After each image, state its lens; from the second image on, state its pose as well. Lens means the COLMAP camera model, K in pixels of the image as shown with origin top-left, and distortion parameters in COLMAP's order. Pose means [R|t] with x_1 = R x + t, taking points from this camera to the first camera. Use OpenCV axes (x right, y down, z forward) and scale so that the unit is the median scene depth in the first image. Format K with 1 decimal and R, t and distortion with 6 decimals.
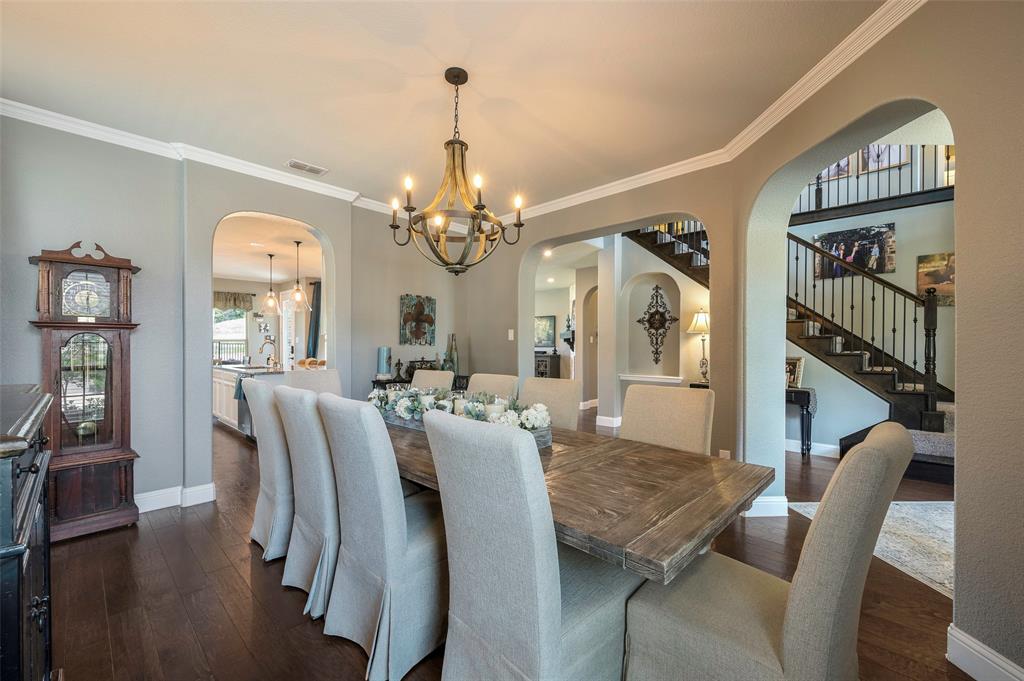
lens RADIAL K [[408.8, 0, 516.5], [0, 408.8, 345.3], [0, 0, 1]] dist [0.001766, 0.000364]
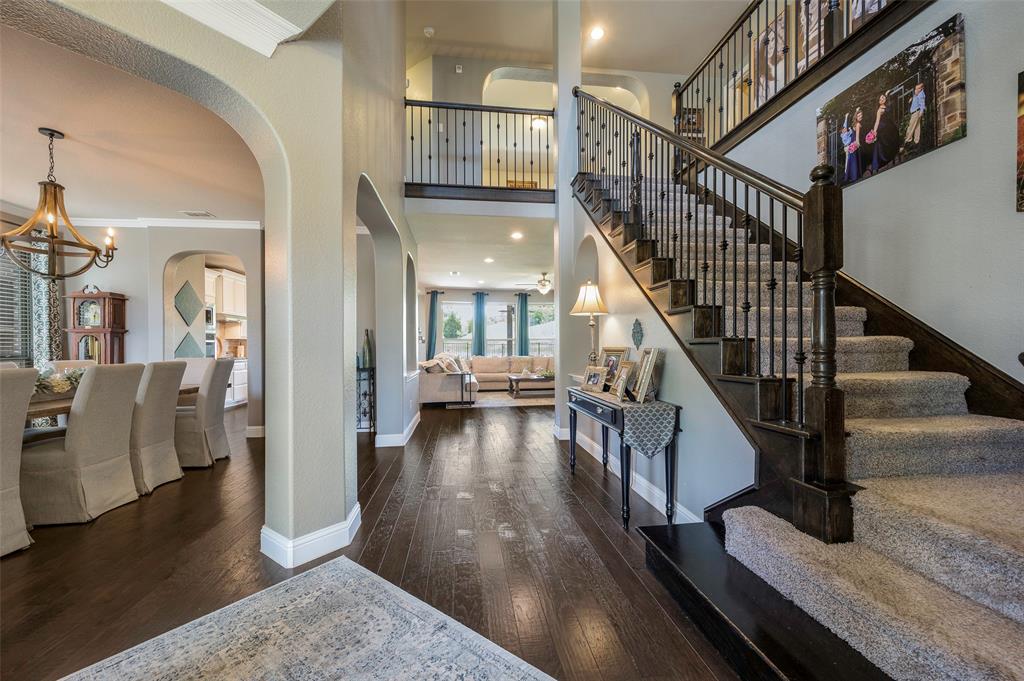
lens RADIAL K [[408.8, 0, 516.5], [0, 408.8, 345.3], [0, 0, 1]] dist [0.001766, 0.000364]
pose [[0.774255, -0.010393, -0.632789, 0.822228], [0.006969, 0.999945, -0.007896, 0.025440], [0.632836, 0.001704, 0.774284, 0.405255]]
